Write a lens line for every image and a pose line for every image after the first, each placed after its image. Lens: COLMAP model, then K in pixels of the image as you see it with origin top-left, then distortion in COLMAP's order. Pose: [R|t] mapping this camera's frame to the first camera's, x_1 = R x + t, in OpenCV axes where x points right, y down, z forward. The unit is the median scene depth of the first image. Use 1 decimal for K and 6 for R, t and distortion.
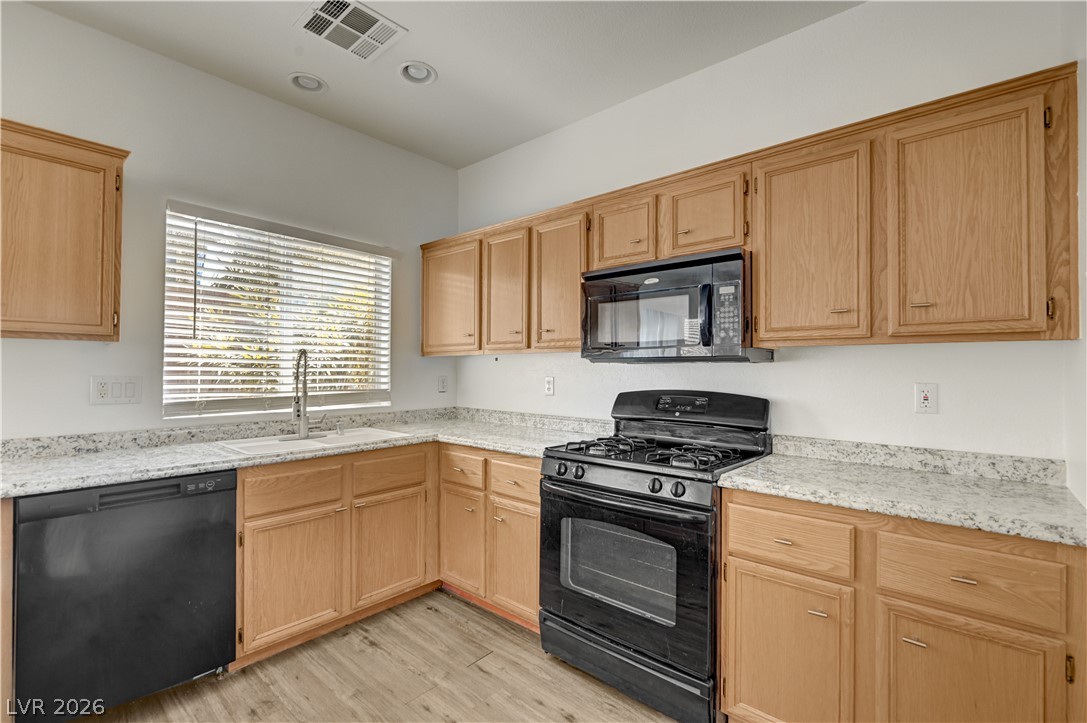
lens RADIAL K [[484.6, 0, 548.5], [0, 484.6, 358.1], [0, 0, 1]] dist [-0.002154, -0.000248]
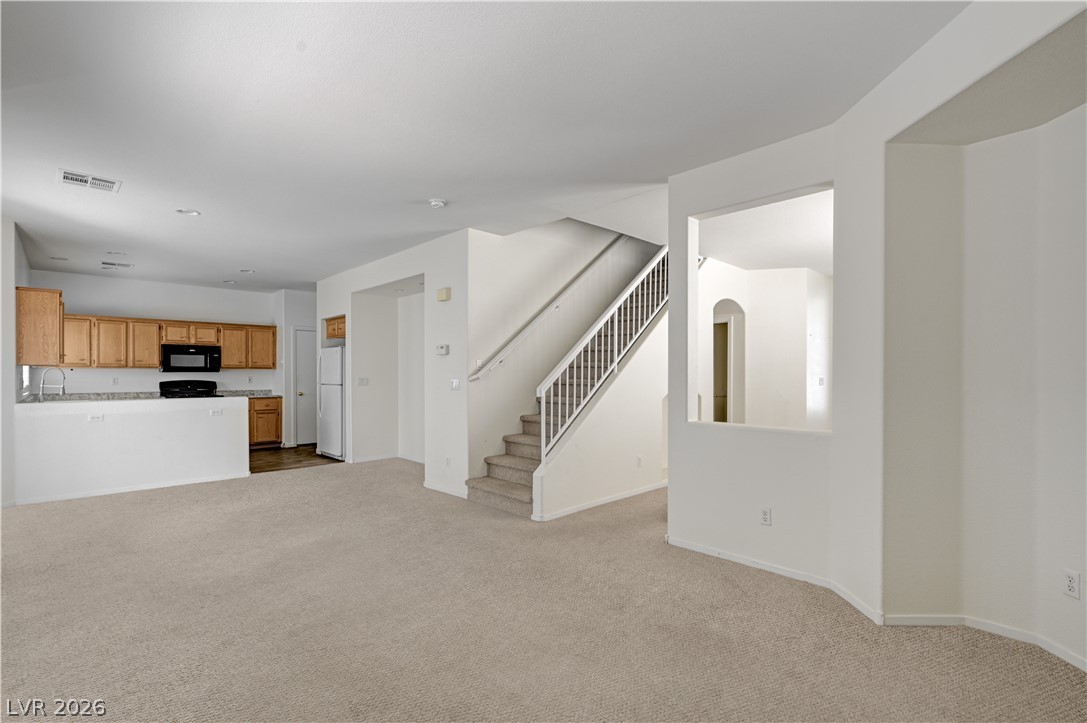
lens RADIAL K [[500.5, 0, 544.7], [0, 500.5, 376.5], [0, 0, 1]] dist [-0.002333, -0.000321]
pose [[0.085984, -0.010651, 0.996240, -3.476357], [-0.021763, 0.999684, 0.012567, -0.068394], [-0.996059, -0.022762, 0.085725, -2.081920]]
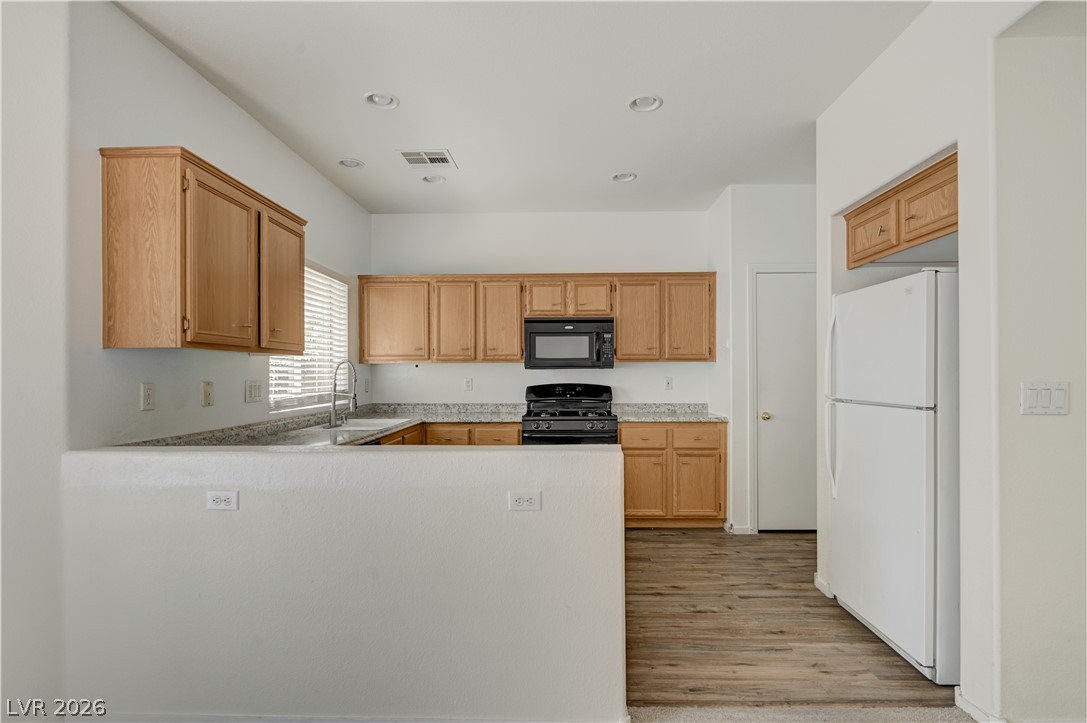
lens RADIAL K [[541.4, 0, 551.3], [0, 541.4, 372.5], [0, 0, 1]] dist [0.003890, 0.000223]
pose [[0.769374, -0.006105, 0.638770, -1.281333], [-0.007164, 0.999809, 0.018185, -0.016947], [-0.638759, -0.018567, 0.769183, -0.661286]]
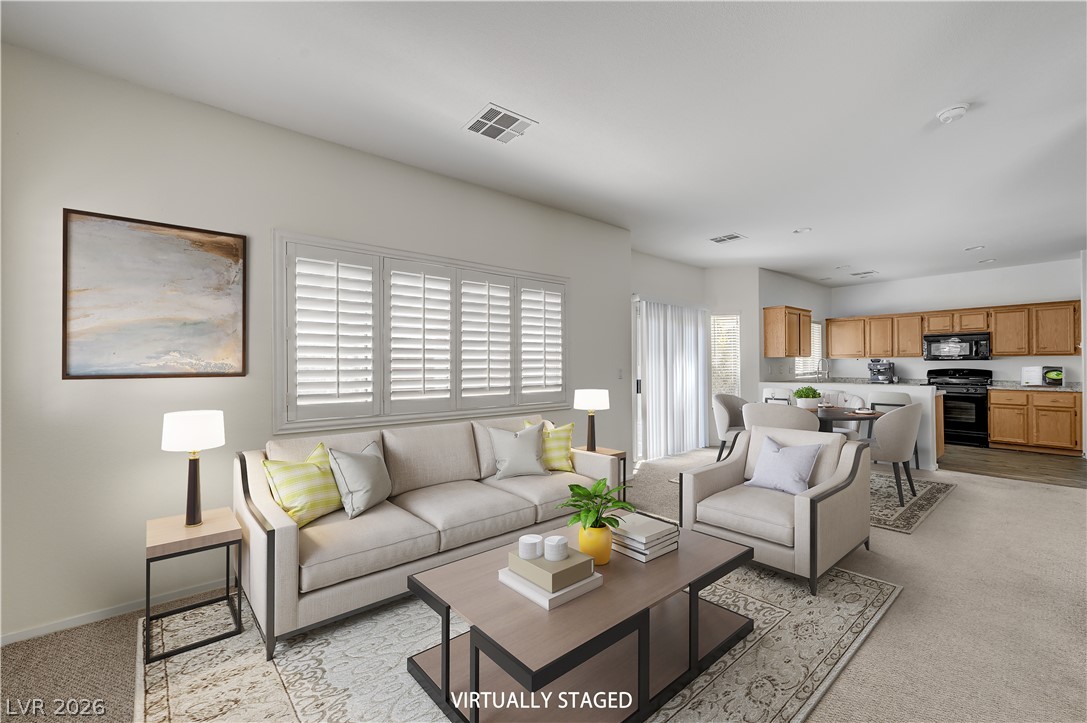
lens RADIAL K [[433.4, 0, 542.6], [0, 433.4, 359.5], [0, 0, 1]] dist [-0.001377, 0.000093]
pose [[0.983800, -0.011112, -0.178924, -2.356384], [0.012841, 0.999881, 0.008508, -0.071363], [0.178808, -0.010668, 0.983826, -2.893299]]
